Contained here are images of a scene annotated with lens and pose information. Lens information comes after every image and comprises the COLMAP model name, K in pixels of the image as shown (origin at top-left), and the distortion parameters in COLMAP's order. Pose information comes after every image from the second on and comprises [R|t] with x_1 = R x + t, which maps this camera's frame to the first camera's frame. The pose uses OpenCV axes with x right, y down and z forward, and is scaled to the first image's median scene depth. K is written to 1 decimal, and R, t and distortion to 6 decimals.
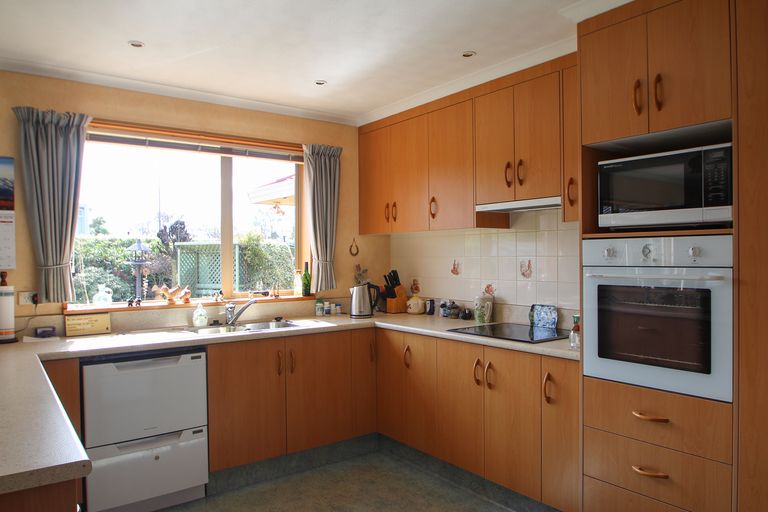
lens RADIAL K [[511.7, 0, 365.0], [0, 511.7, 255.6], [0, 0, 1]] dist [-0.066703, -0.000531]
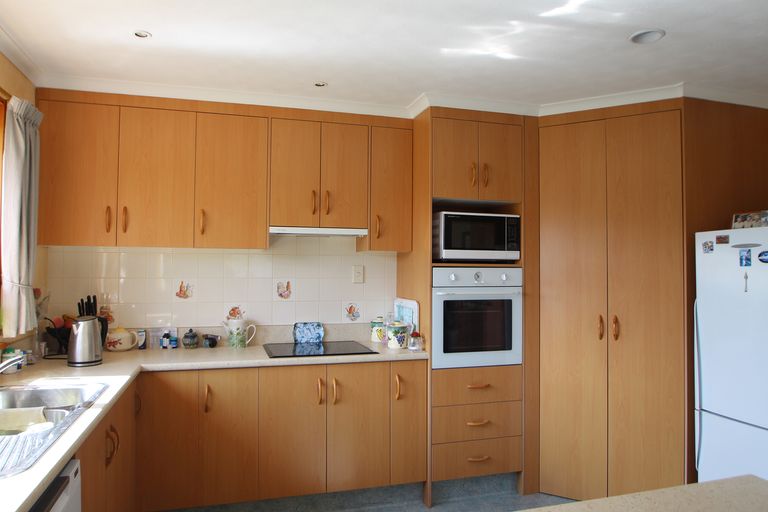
lens RADIAL K [[511.7, 0, 365.0], [0, 511.7, 255.6], [0, 0, 1]] dist [-0.066703, -0.000531]
pose [[0.359415, 0.034269, 0.932548, -0.712788], [-0.008291, 0.999403, -0.033530, -0.012583], [-0.933141, 0.004319, 0.359485, 0.543245]]
